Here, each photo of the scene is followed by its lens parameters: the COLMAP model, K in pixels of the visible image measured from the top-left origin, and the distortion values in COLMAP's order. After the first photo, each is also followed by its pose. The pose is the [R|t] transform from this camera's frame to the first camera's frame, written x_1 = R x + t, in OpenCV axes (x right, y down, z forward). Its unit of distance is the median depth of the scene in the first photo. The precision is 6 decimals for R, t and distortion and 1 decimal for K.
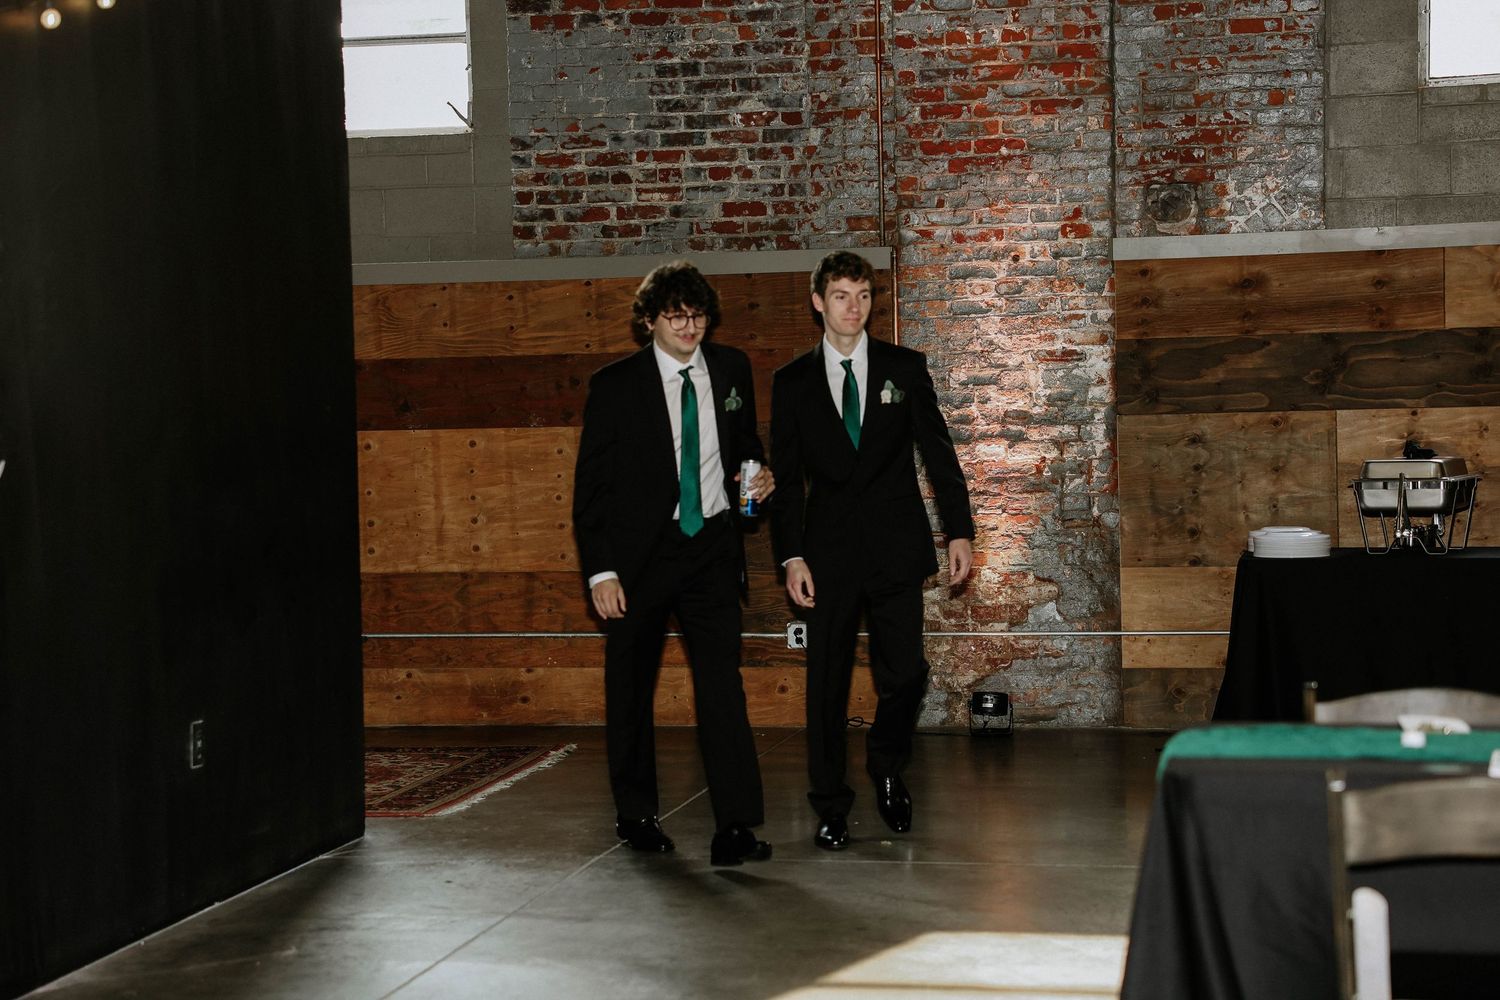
lens RADIAL K [[3414.0, 0, 723.2], [0, 3414.0, 502.9], [0, 0, 1]] dist [0.226162, 0.000000]
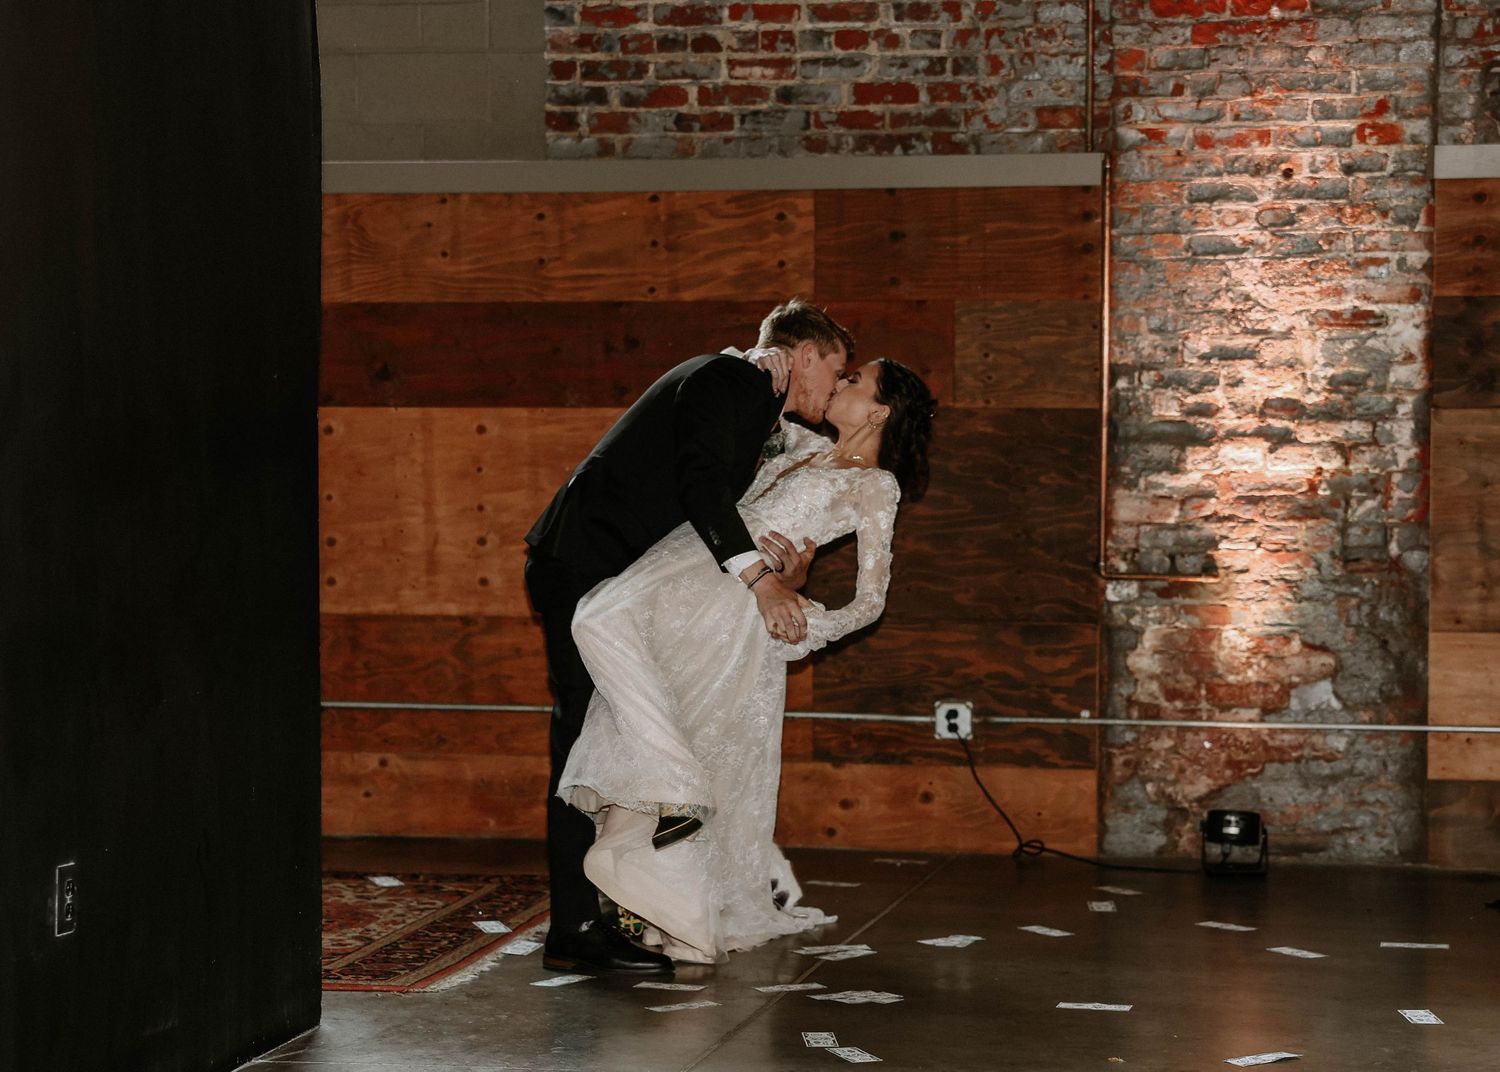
lens RADIAL K [[3739.2, 0, 693.7], [0, 3739.2, 625.9], [0, 0, 1]] dist [0.213689, 0.000000]
pose [[0.999748, 0.021995, 0.004423, -0.033580], [-0.022165, 0.998841, 0.042726, -0.011112], [-0.003478, -0.042813, 0.999077, 0.249869]]
